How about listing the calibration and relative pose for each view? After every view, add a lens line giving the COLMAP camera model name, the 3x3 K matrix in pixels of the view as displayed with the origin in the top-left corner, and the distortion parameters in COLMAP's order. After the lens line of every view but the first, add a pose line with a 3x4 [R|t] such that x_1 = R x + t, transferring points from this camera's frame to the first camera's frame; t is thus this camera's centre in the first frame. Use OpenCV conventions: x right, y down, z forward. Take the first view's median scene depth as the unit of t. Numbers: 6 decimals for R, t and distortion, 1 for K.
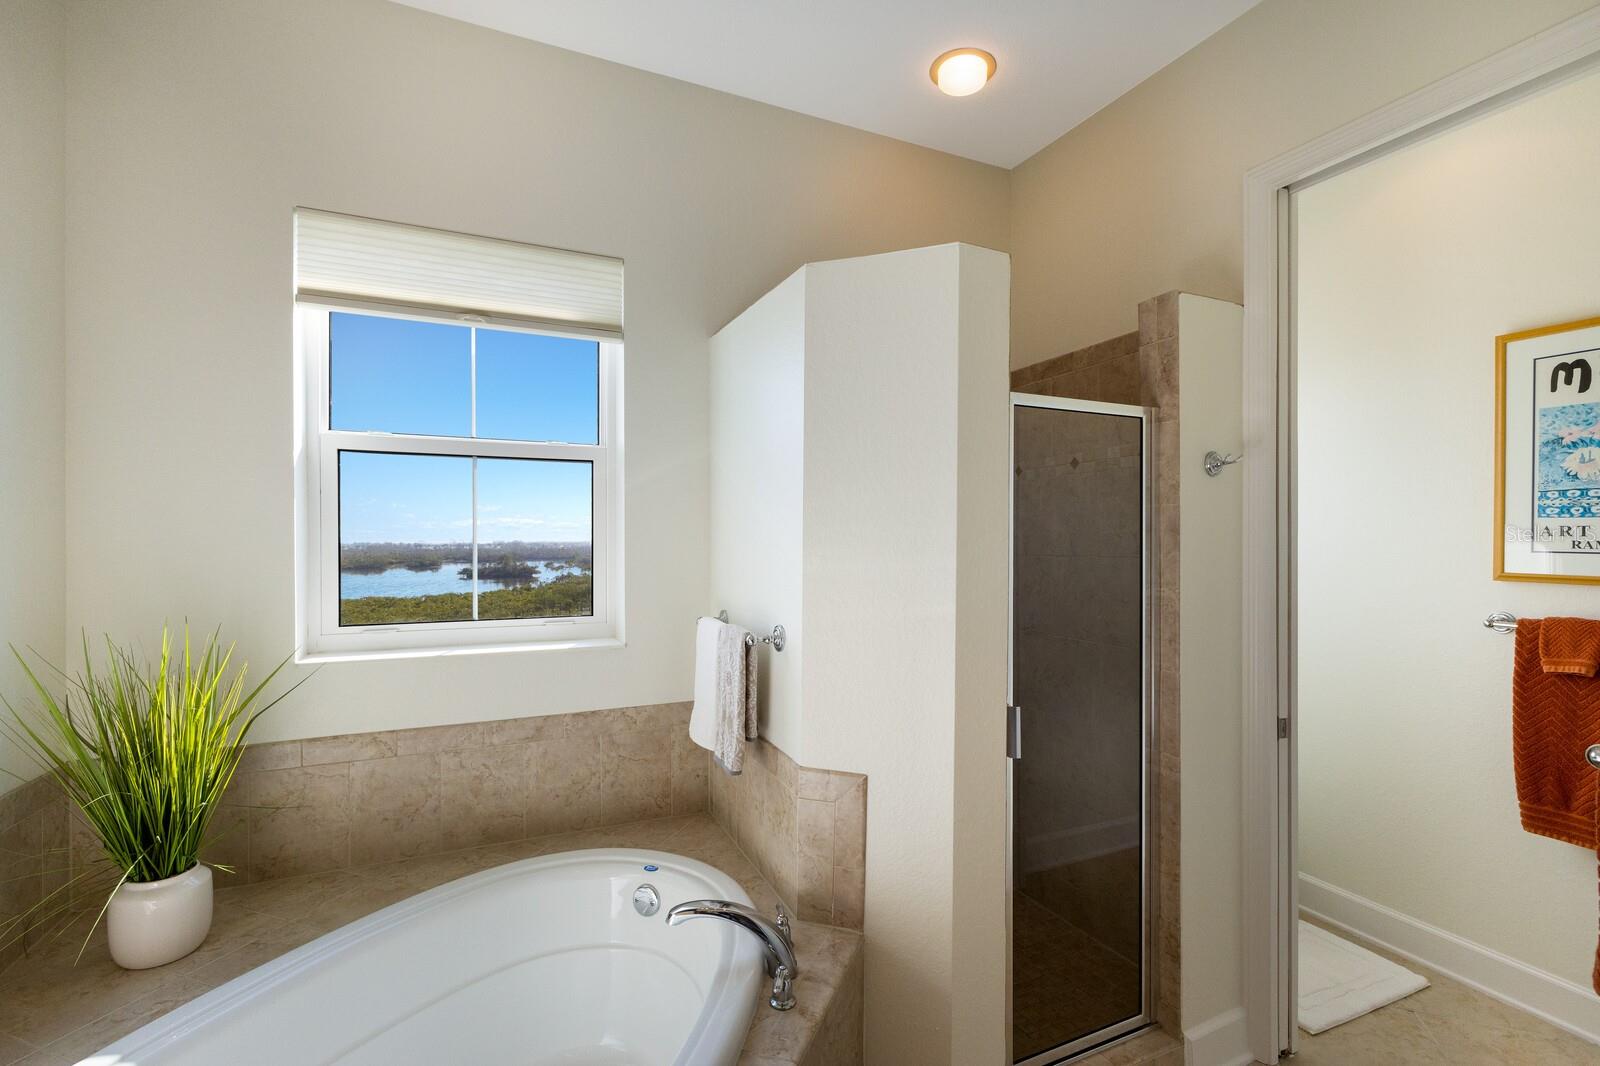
lens RADIAL K [[706.9, 0, 788.6], [0, 706.9, 540.4], [0, 0, 1]] dist [0.002234, -0.000154]
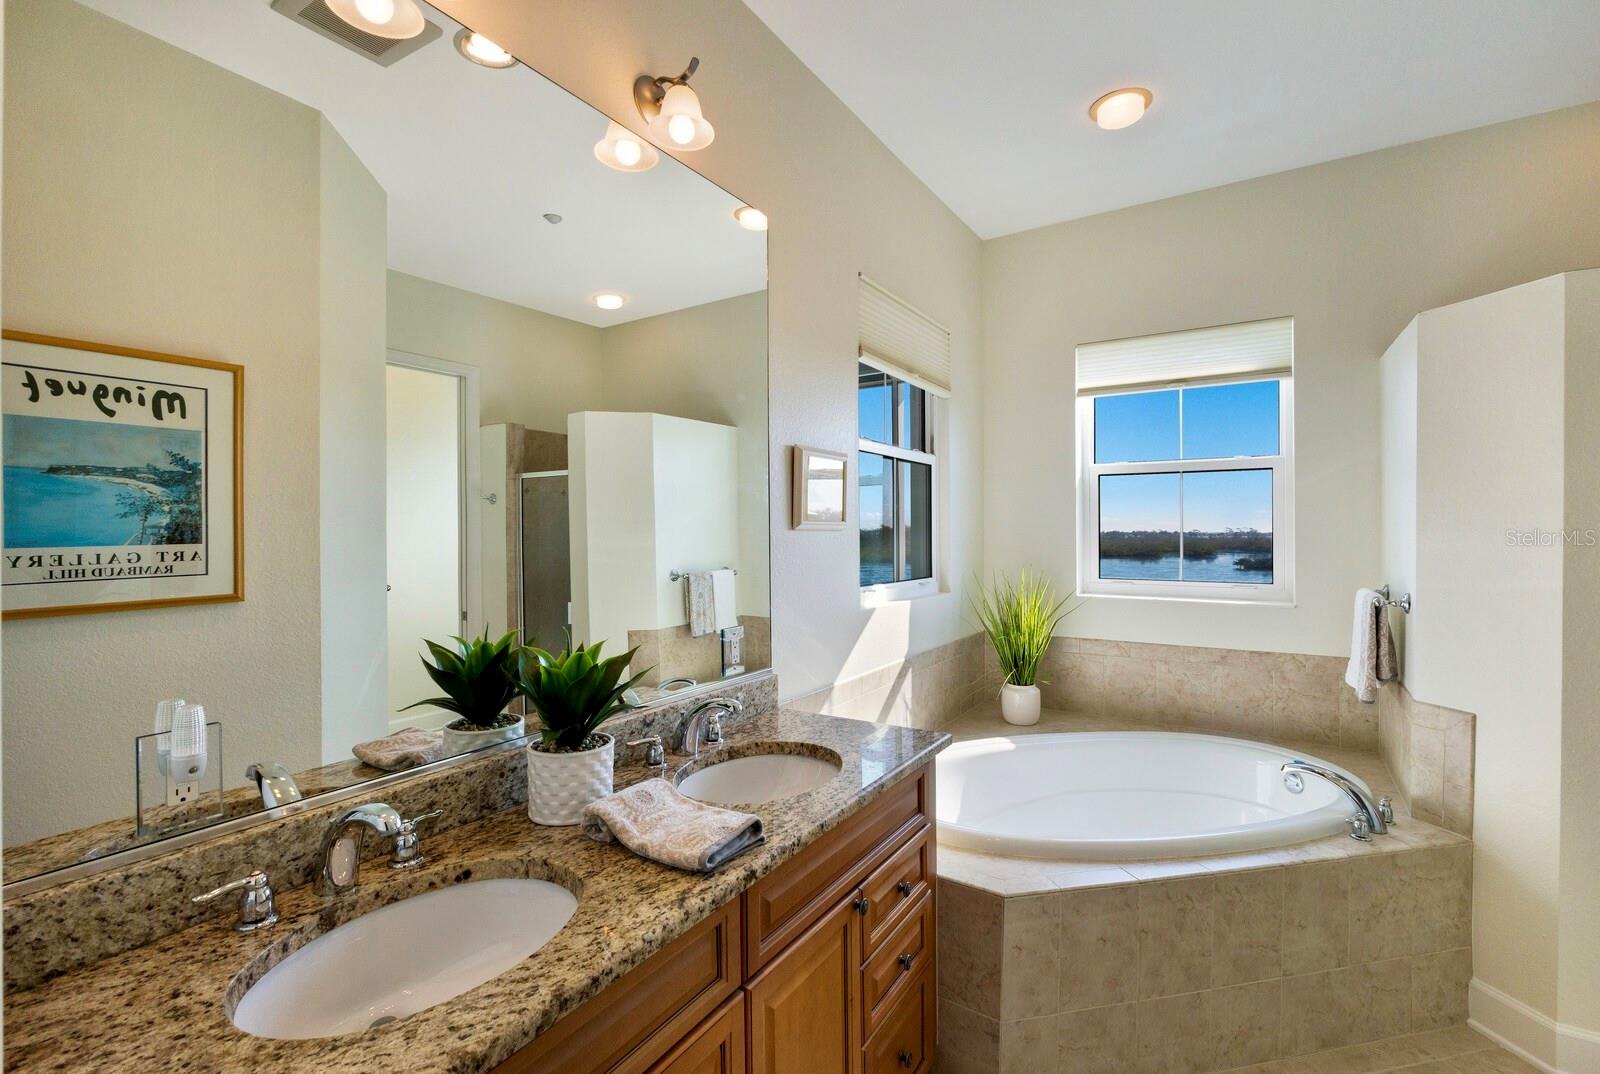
lens RADIAL K [[711.7, 0, 802.1], [0, 711.7, 536.7], [0, 0, 1]] dist [0.001428, 0.000229]
pose [[0.552425, 0.007180, -0.833531, 0.425242], [0.001837, 0.999950, 0.009831, 0.003106], [0.833560, -0.006963, 0.552385, -0.581352]]
